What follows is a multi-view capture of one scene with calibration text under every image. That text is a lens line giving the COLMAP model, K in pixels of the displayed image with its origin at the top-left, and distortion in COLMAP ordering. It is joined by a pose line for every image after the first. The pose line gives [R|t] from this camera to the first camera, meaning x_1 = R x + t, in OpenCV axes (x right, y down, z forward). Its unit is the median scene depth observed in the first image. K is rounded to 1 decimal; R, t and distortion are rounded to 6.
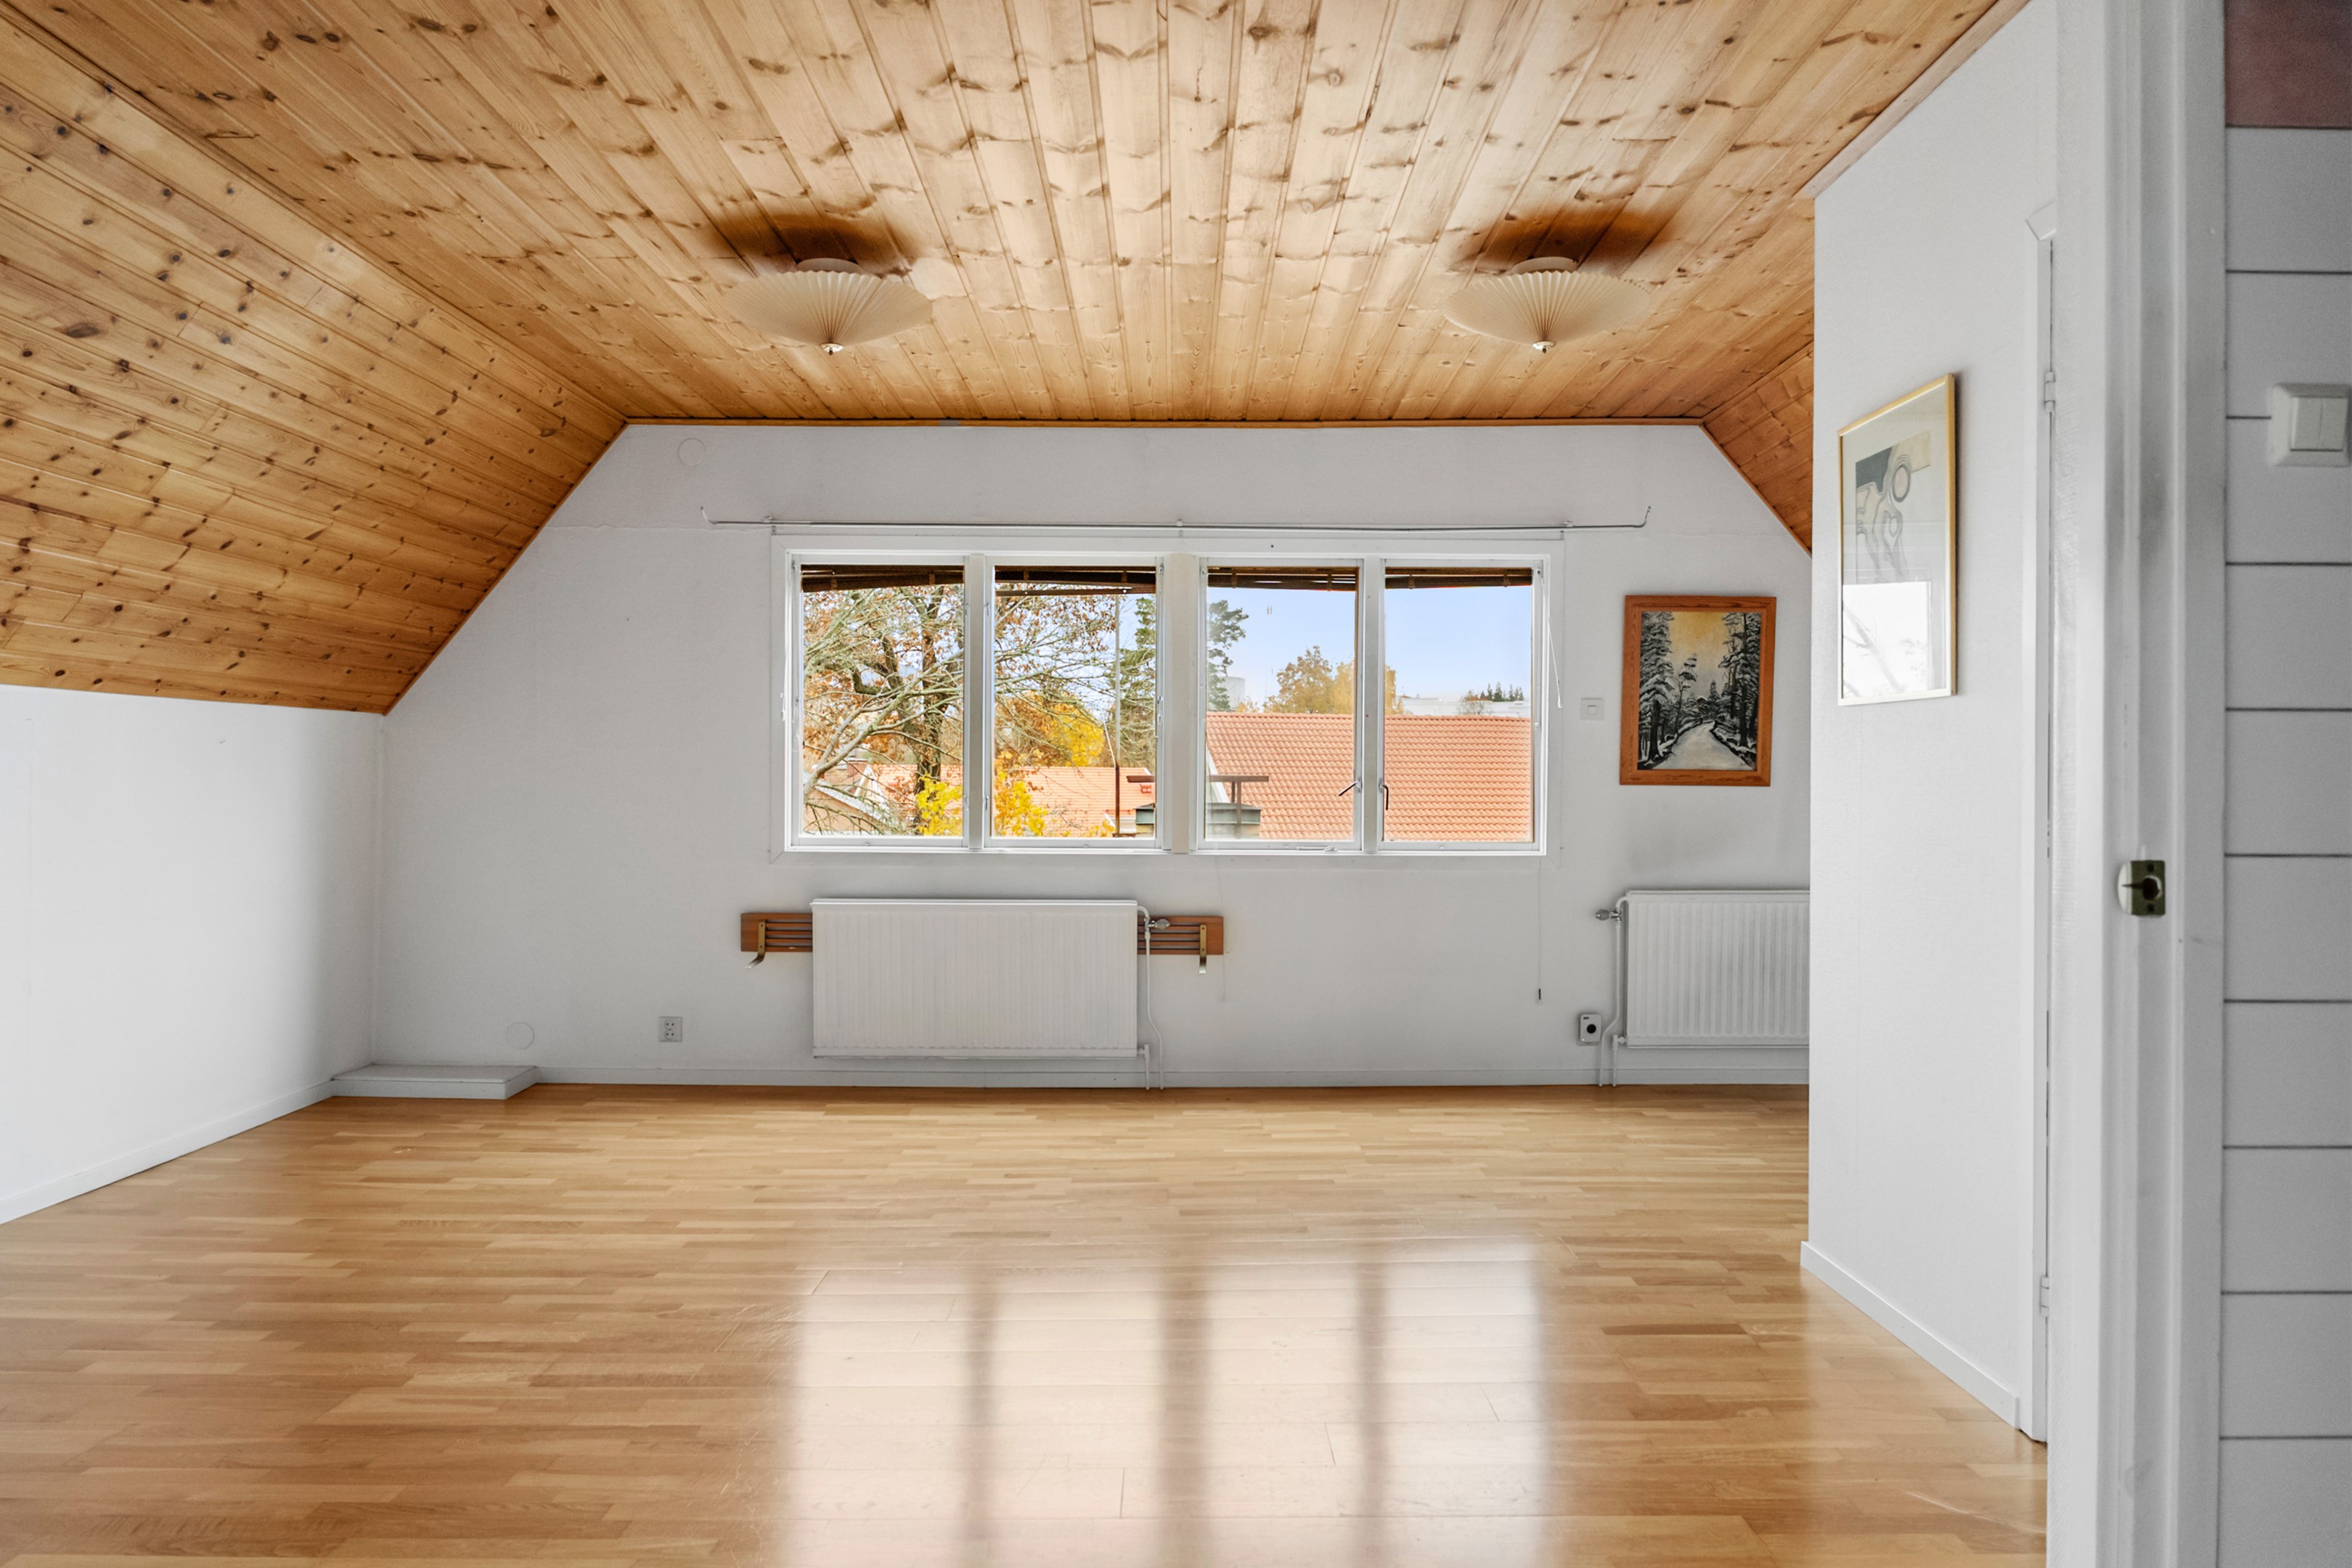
lens RADIAL K [[1636.1, 0, 1175.3], [0, 1636.1, 788.1], [0, 0, 1]] dist [0.001588, 0.000676]
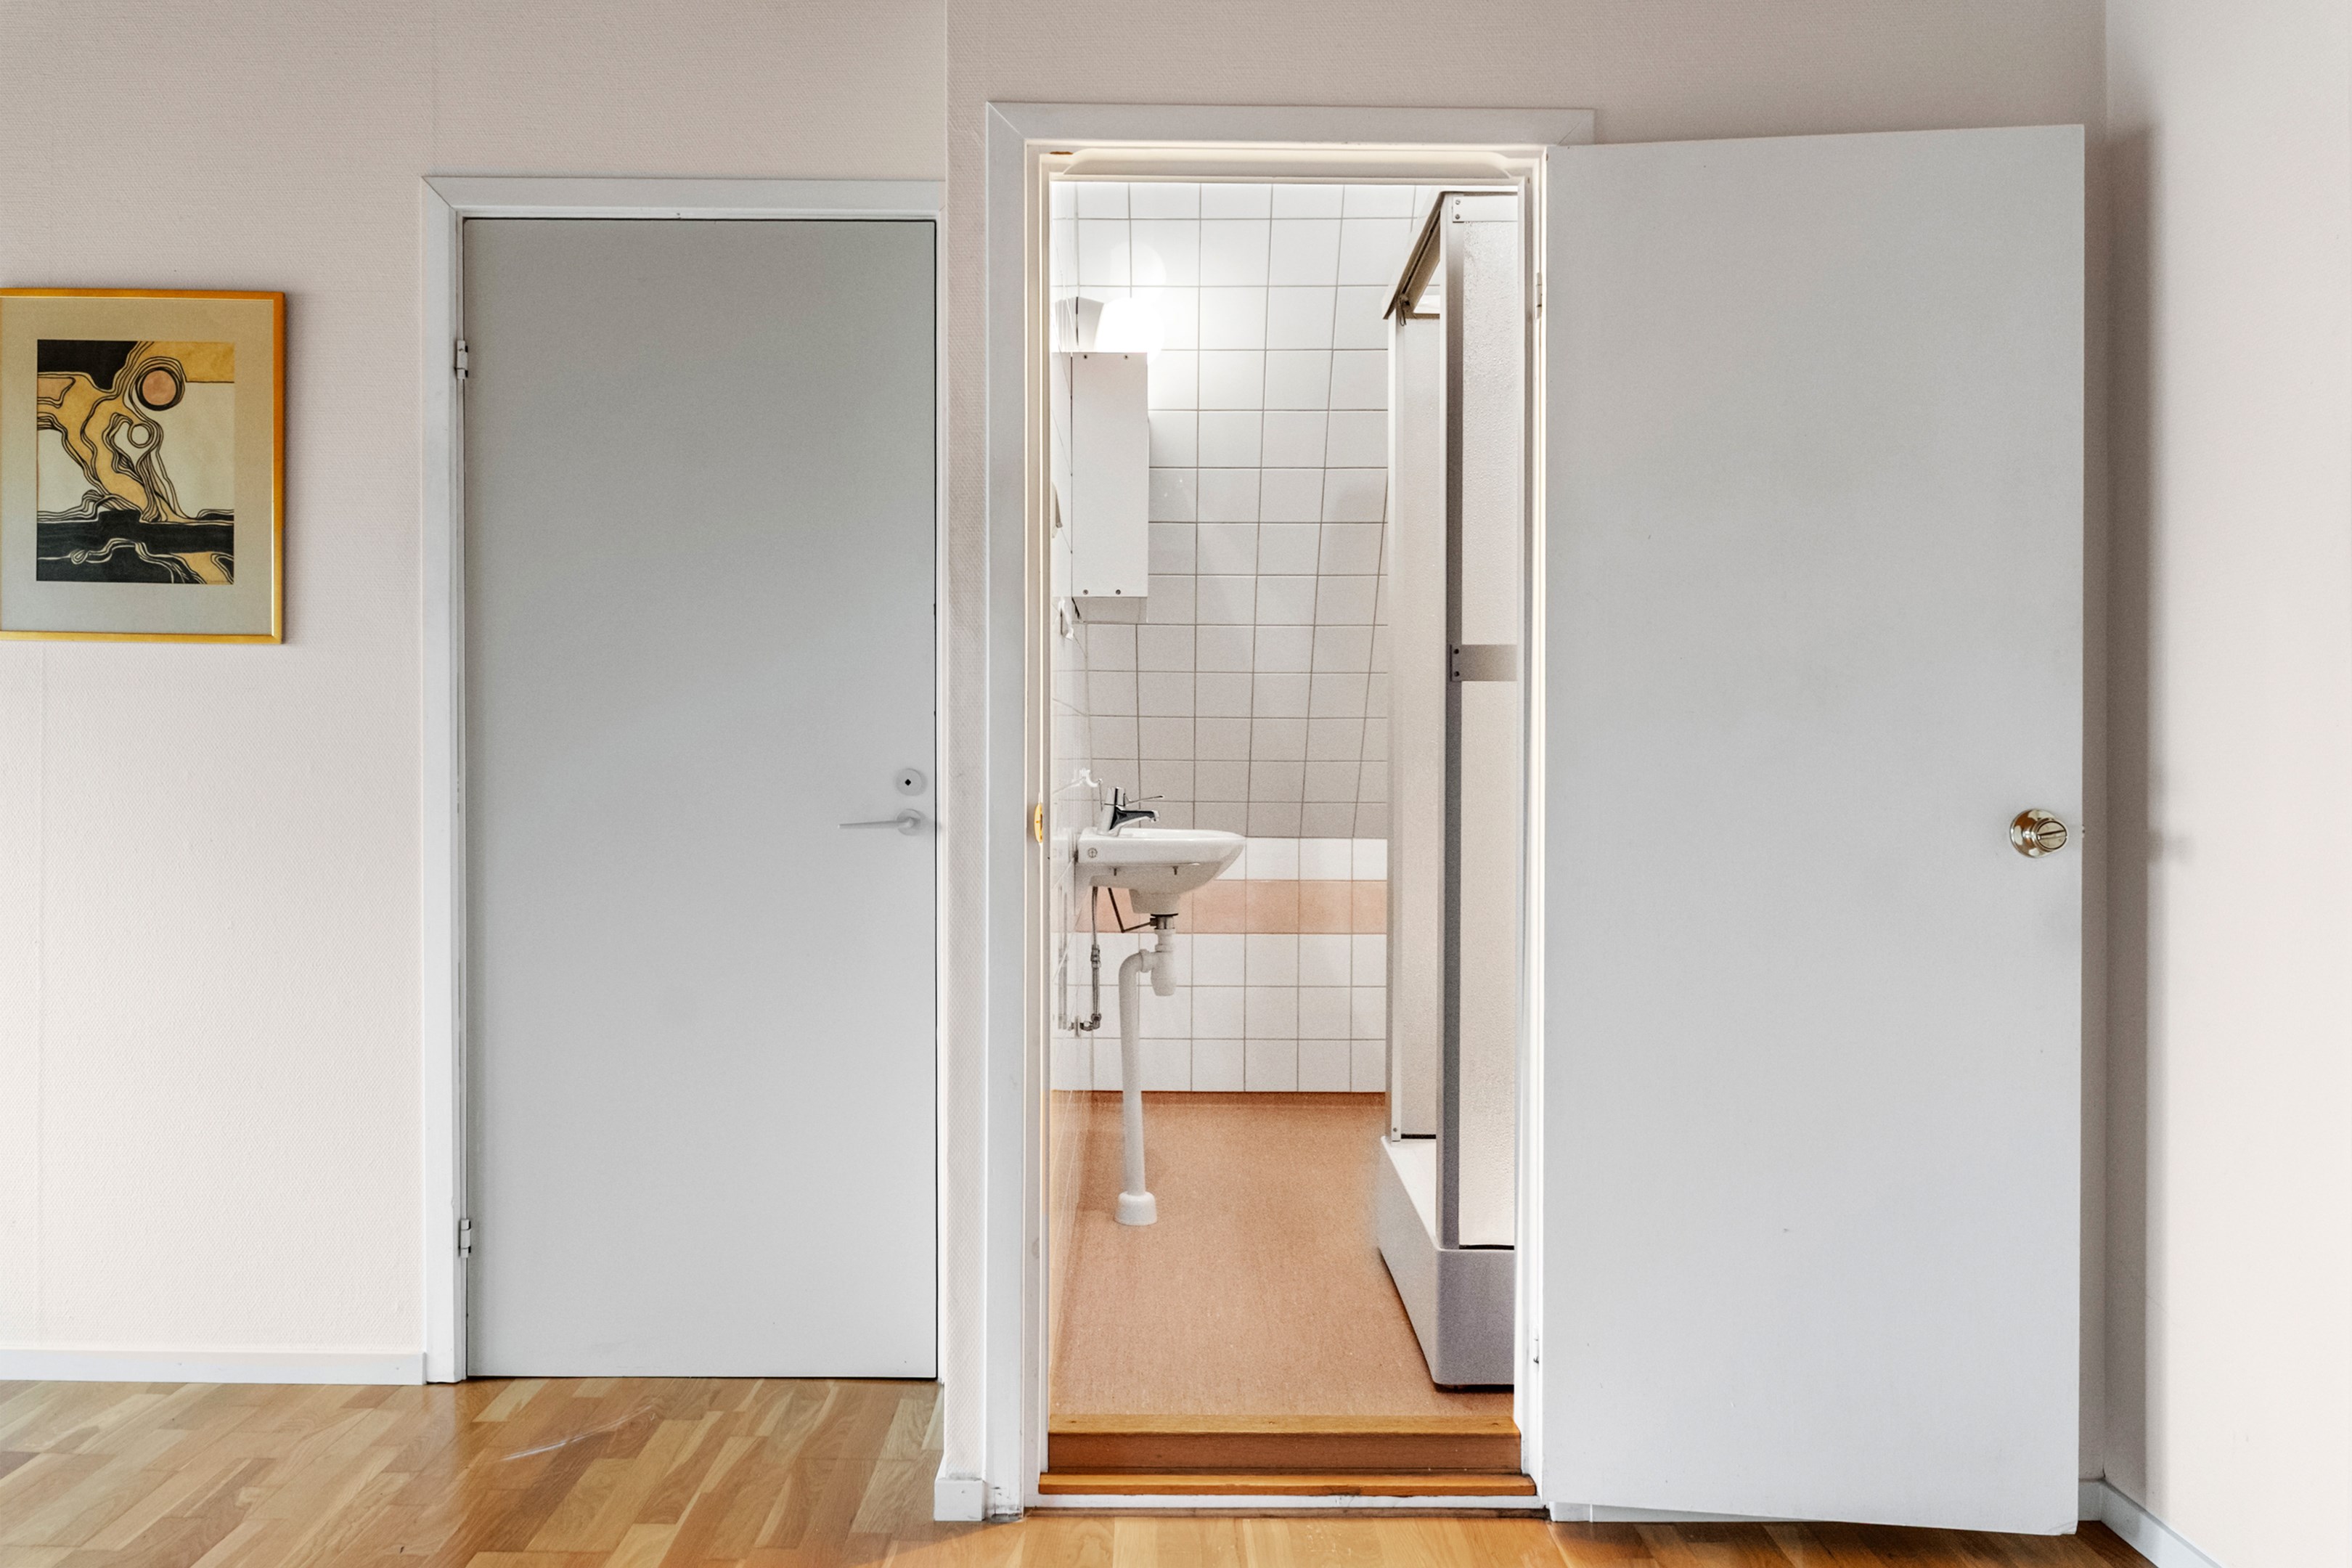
lens RADIAL K [[1654.7, 0, 1173.7], [0, 1654.7, 774.3], [0, 0, 1]] dist [-0.001621, -0.000614]
pose [[-0.000686, -0.019599, 0.999808, -0.492929], [-0.002866, 0.999804, 0.019597, -0.004357], [-0.999996, -0.002852, -0.000742, 0.540592]]
